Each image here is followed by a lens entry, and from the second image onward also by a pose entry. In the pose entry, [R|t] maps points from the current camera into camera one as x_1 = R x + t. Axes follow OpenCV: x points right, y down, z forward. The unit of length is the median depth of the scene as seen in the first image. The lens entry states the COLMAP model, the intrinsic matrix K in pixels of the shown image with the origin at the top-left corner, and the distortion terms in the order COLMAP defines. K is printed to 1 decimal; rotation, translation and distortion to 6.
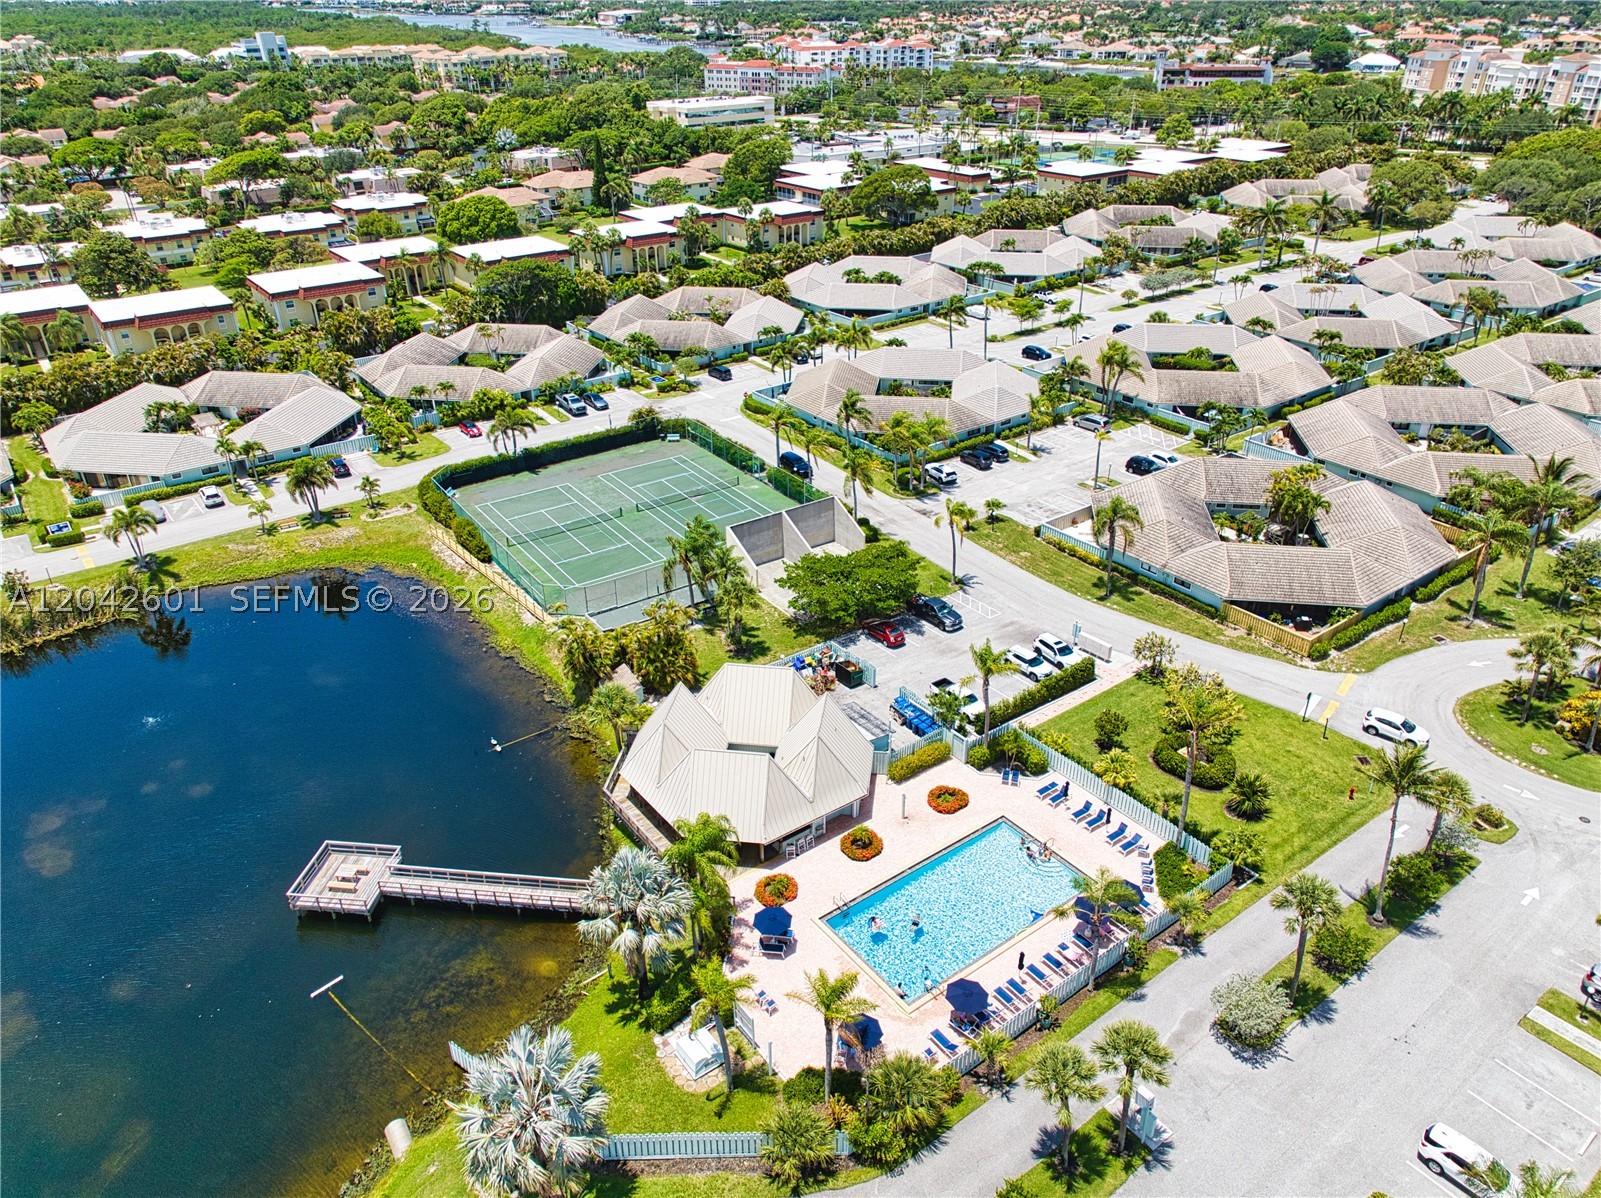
lens RADIAL K [[1109.9, 0, 801.9], [0, 1109.9, 568.5], [0, 0, 1]] dist [0.045607, -0.029384]
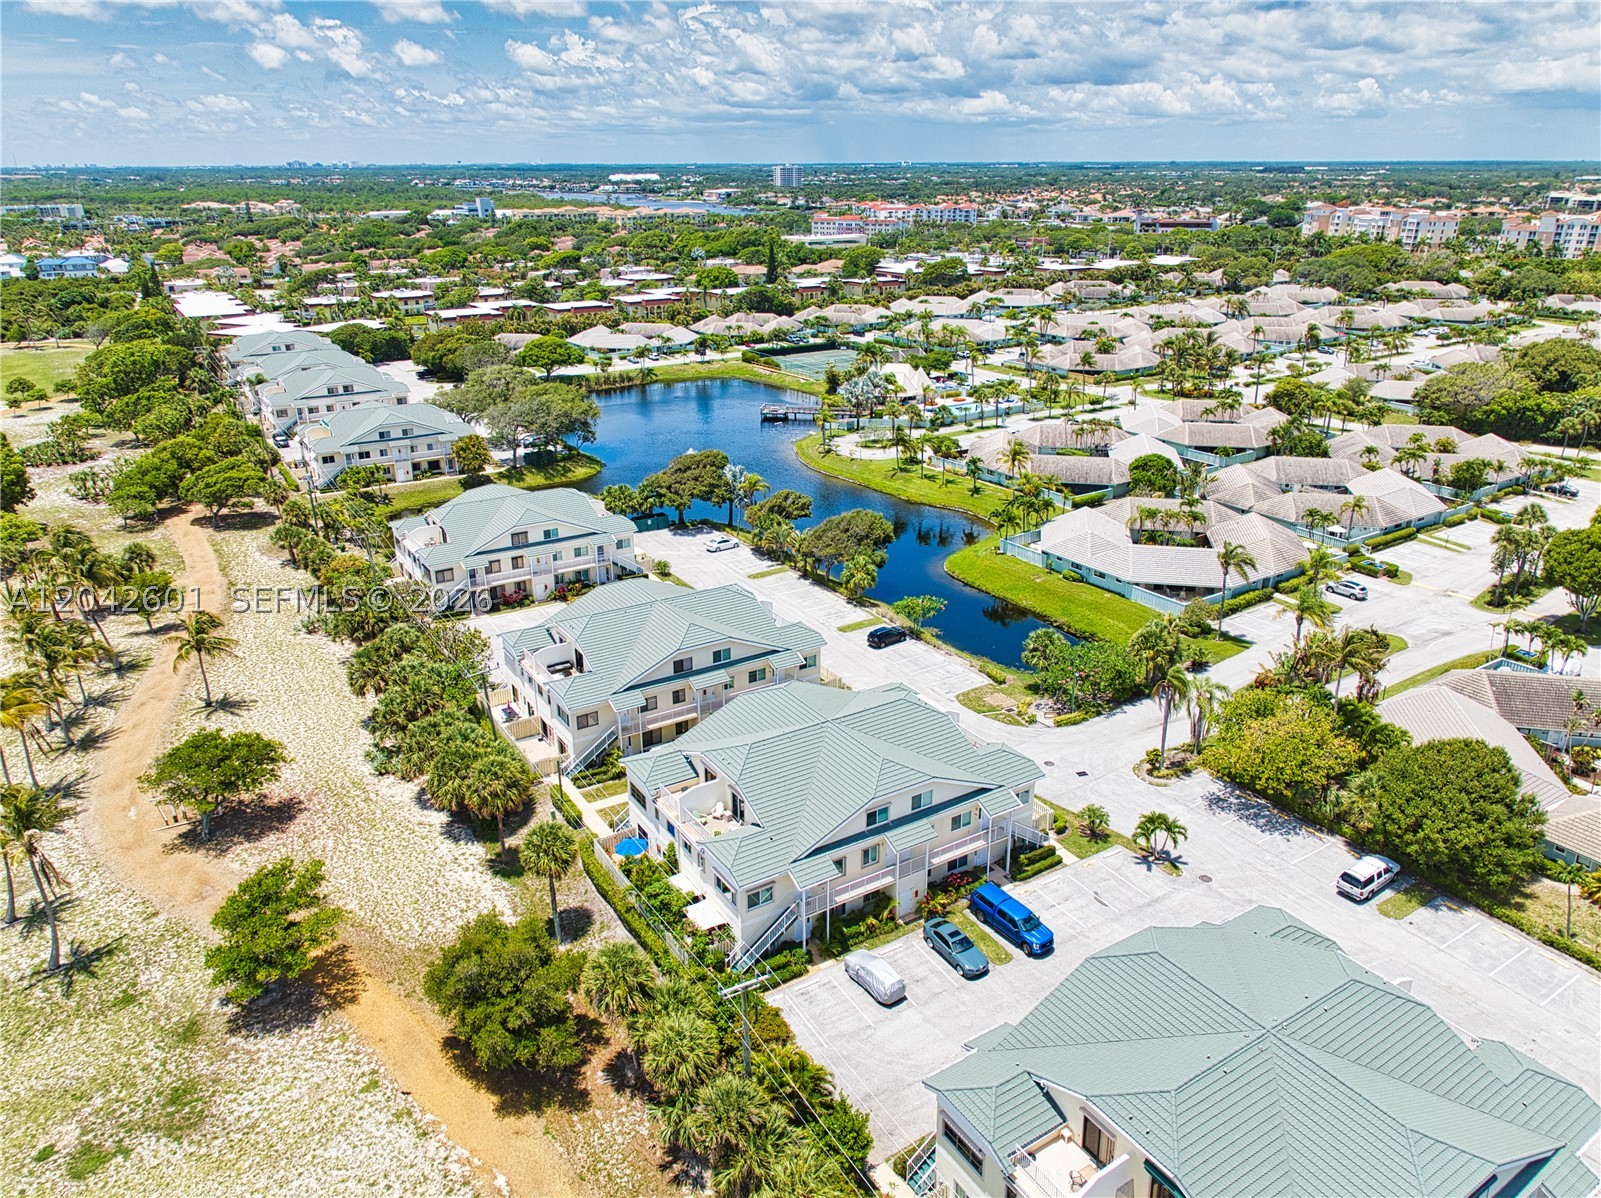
lens RADIAL K [[1109.9, 0, 801.9], [0, 1109.9, 568.5], [0, 0, 1]] dist [0.045607, -0.029384]
pose [[0.998633, 0.023486, -0.046687, -0.141163], [-0.029780, 0.989837, -0.139055, 1.044250], [0.042946, 0.140256, 0.989183, -1.871373]]
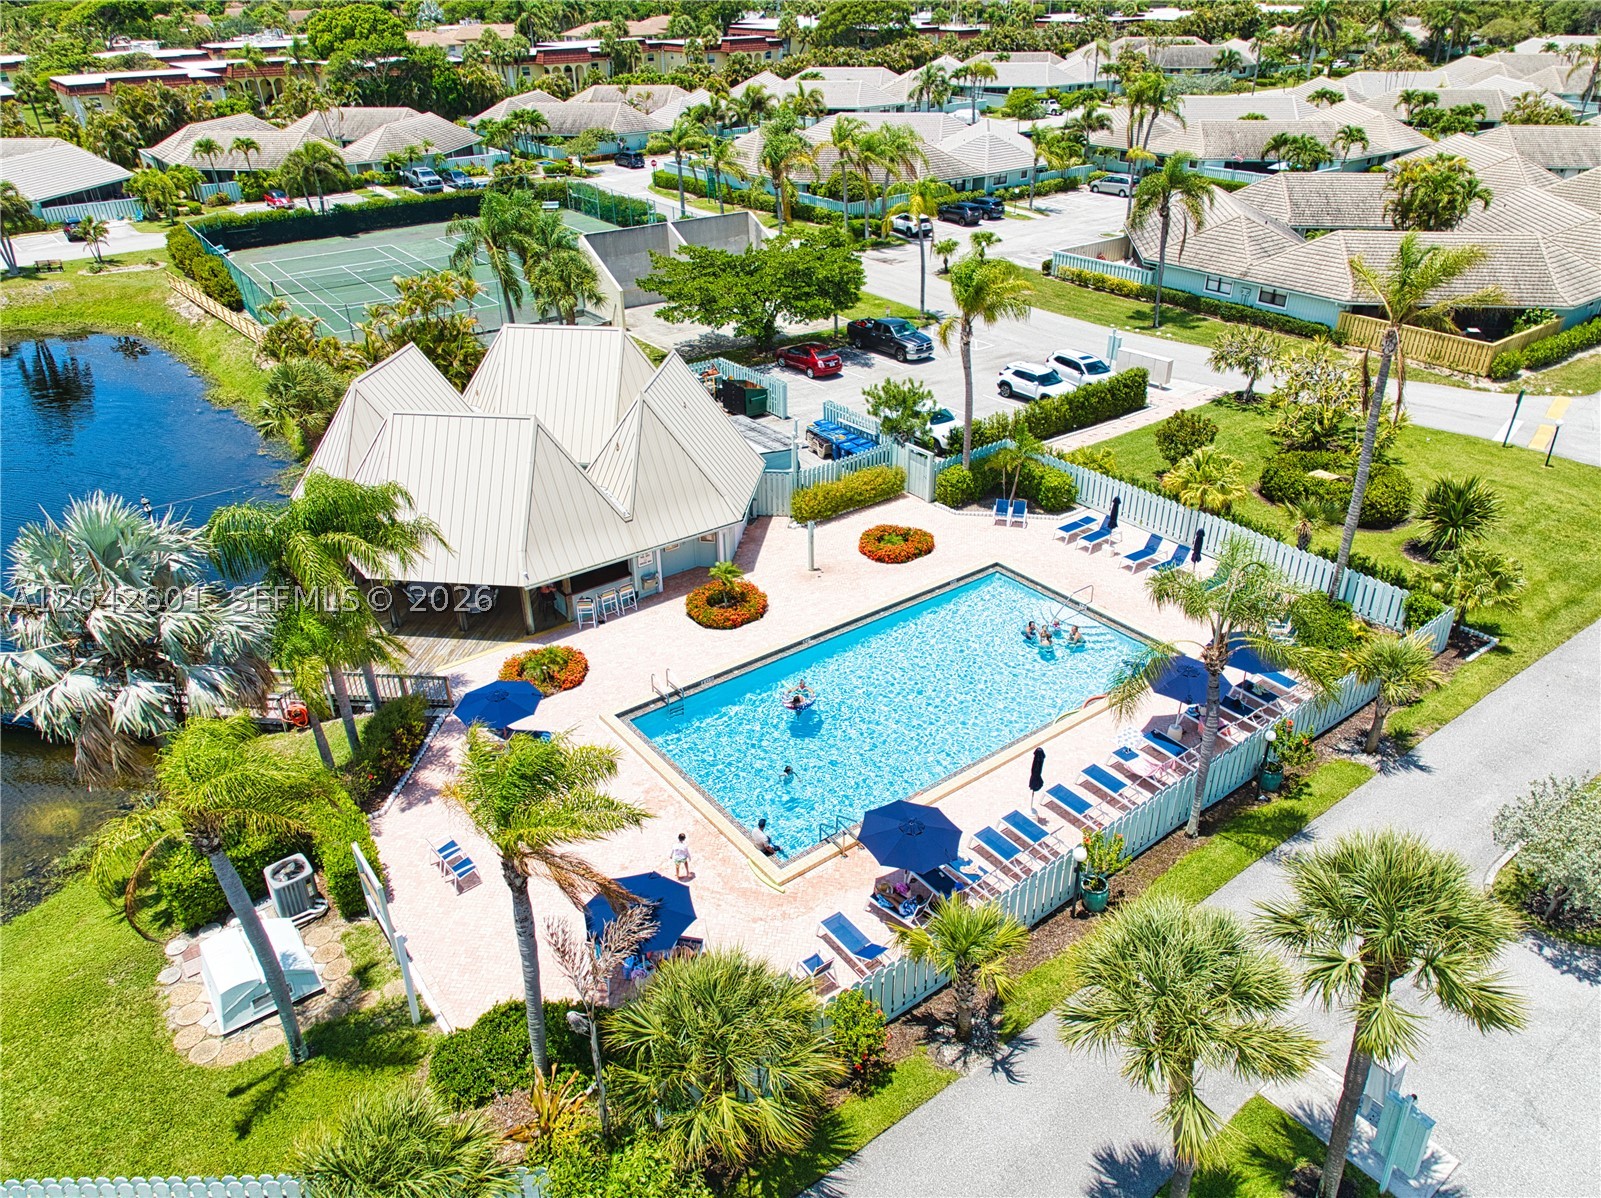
lens RADIAL K [[1102.4, 0, 800.5], [0, 1102.4, 599.0], [0, 0, 1]] dist [0.020250, 0.001869]
pose [[0.999966, -0.007598, 0.003205, 0.077862], [0.007501, 0.999548, 0.029120, 0.207139], [-0.003424, -0.029095, 0.999571, 0.433297]]
